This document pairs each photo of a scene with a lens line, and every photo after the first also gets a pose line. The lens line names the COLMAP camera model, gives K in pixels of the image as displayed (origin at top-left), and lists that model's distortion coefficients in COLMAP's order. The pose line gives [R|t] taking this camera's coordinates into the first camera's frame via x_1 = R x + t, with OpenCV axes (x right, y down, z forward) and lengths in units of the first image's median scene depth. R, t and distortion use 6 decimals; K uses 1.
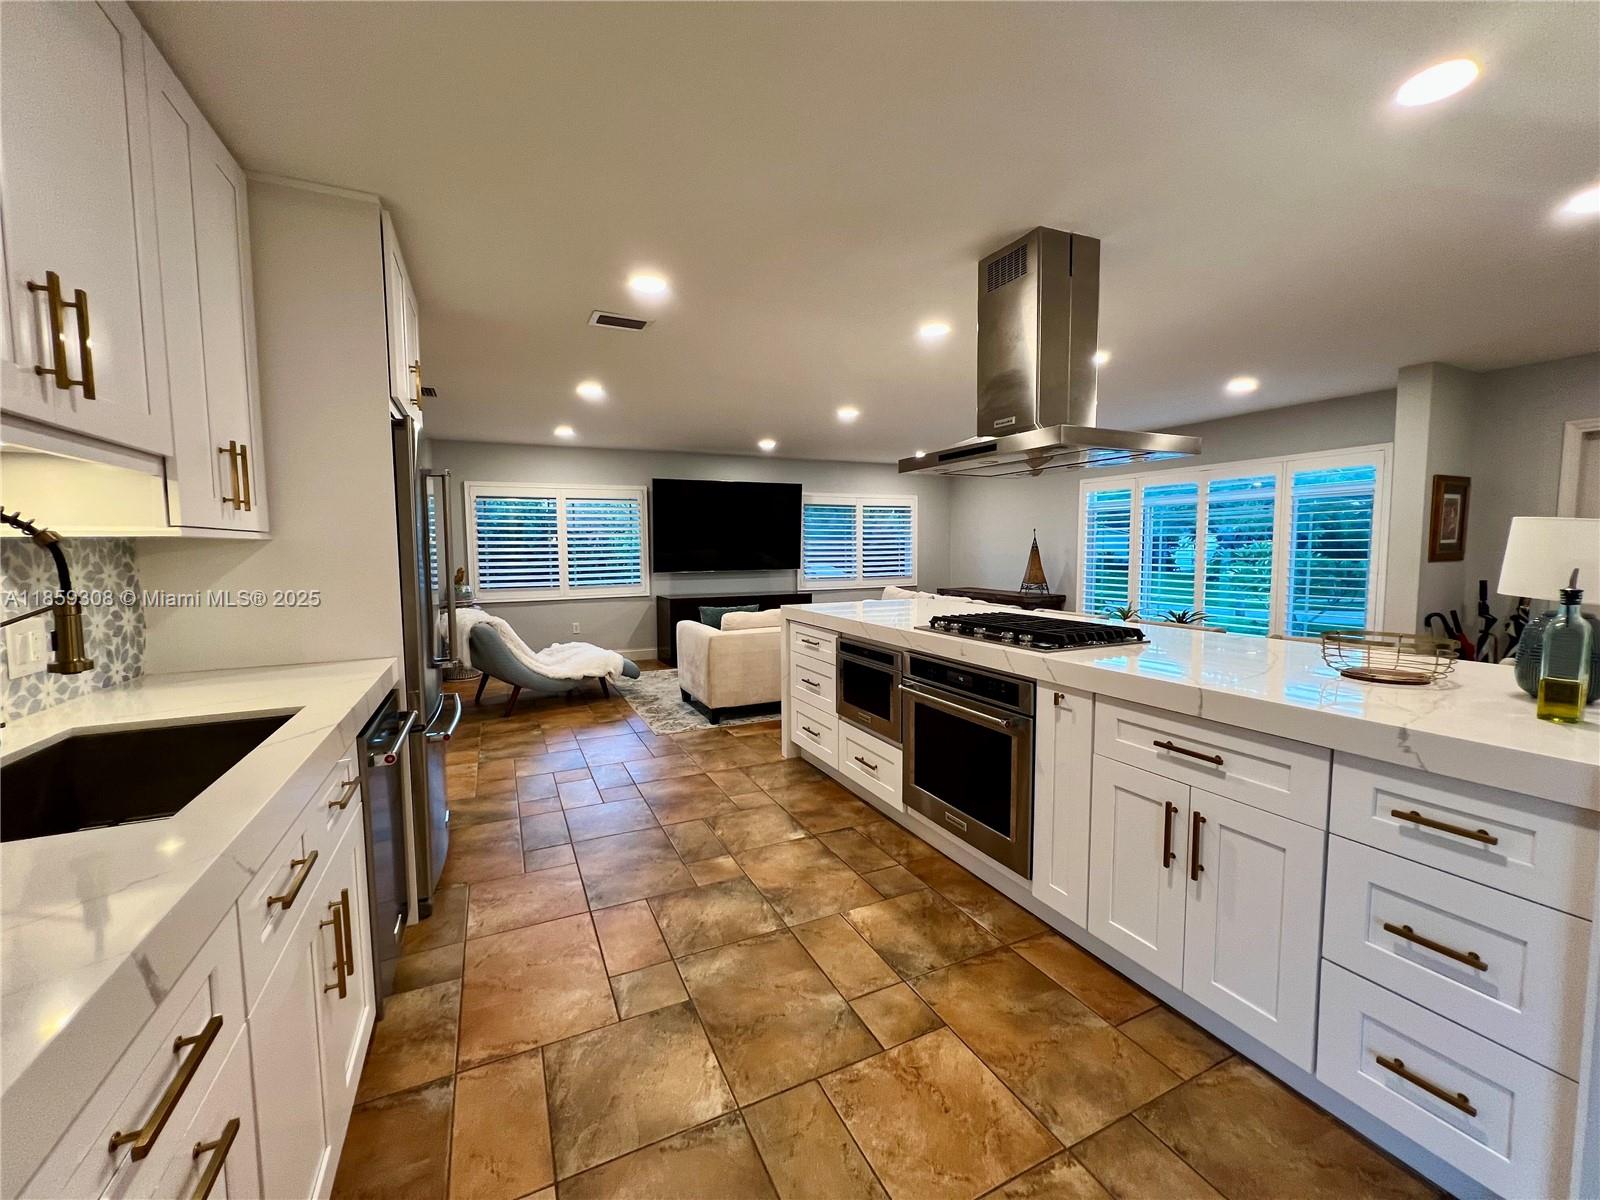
lens RADIAL K [[640.5, 0, 796.0], [0, 640.5, 593.9], [0, 0, 1]] dist [-0.002015, 0.000571]
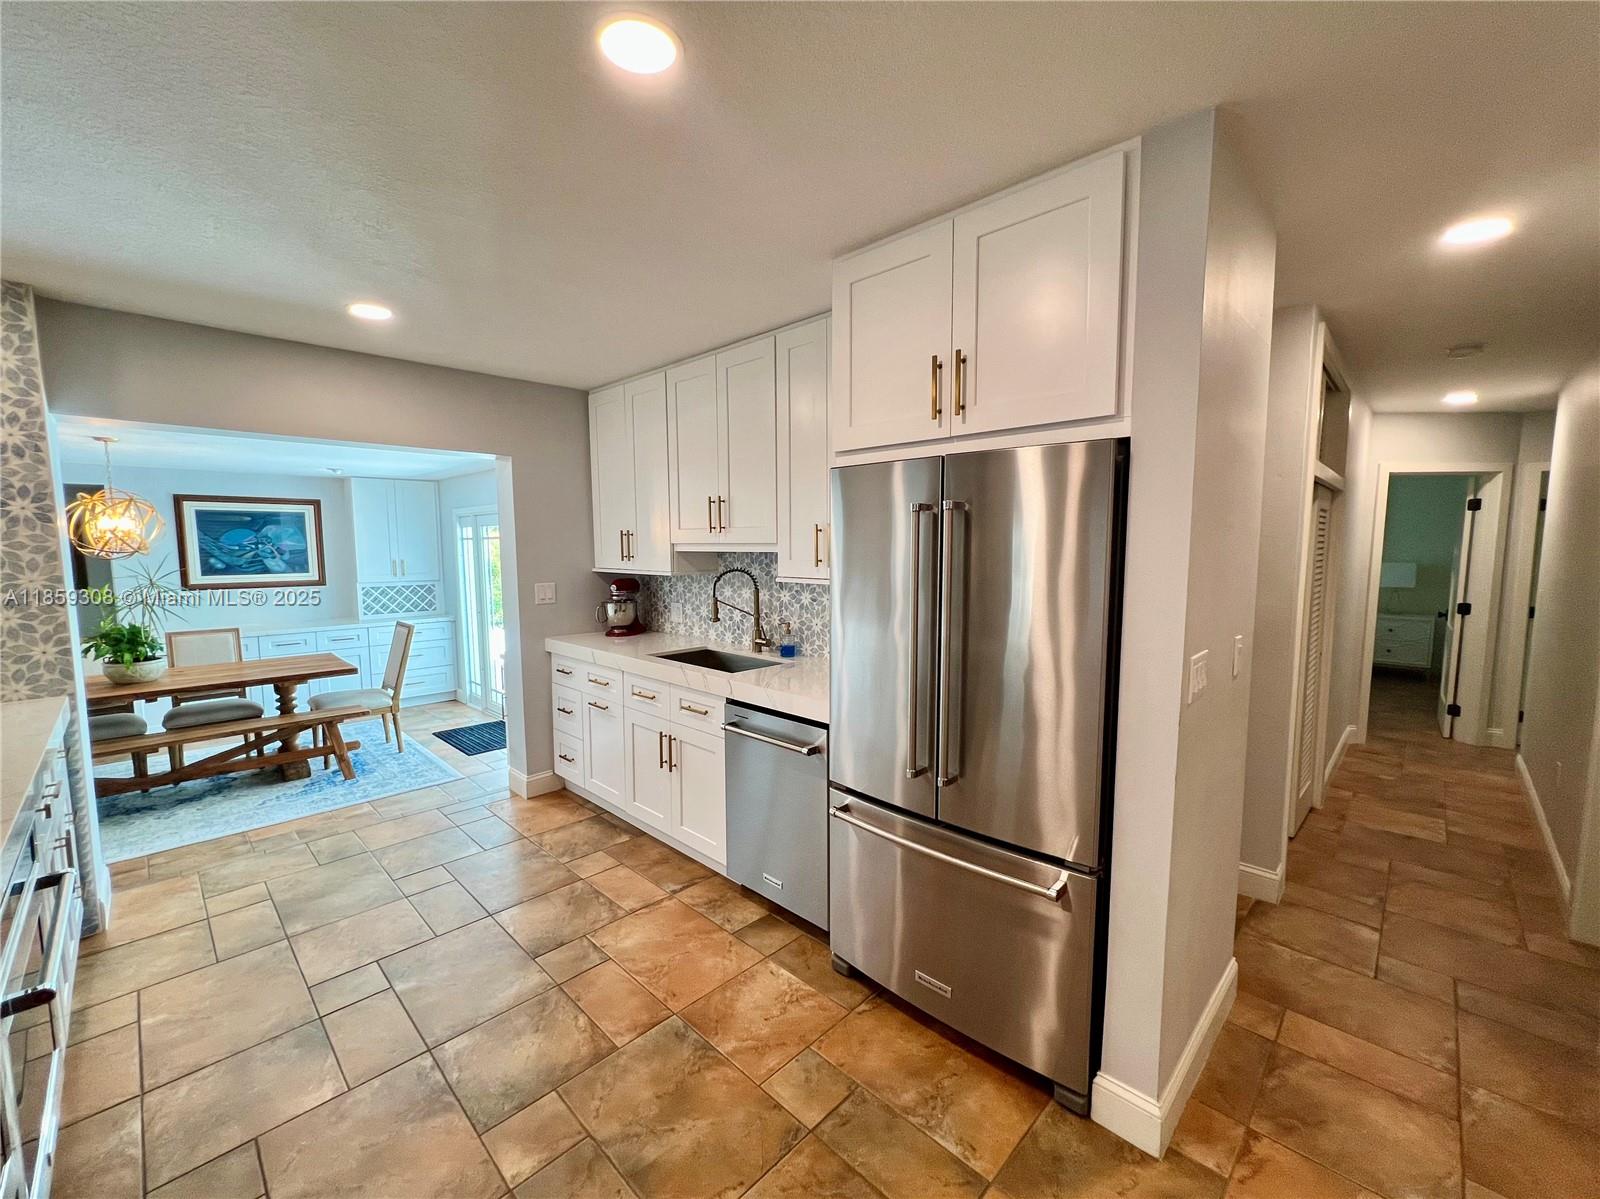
lens RADIAL K [[651.7, 0, 803.5], [0, 651.7, 605.6], [0, 0, 1]] dist [-0.000909, -0.000025]
pose [[-0.936278, 0.042978, -0.348621, -0.132726], [-0.016288, 0.986107, 0.165312, -0.148429], [0.350883, 0.160456, -0.922570, 1.223817]]
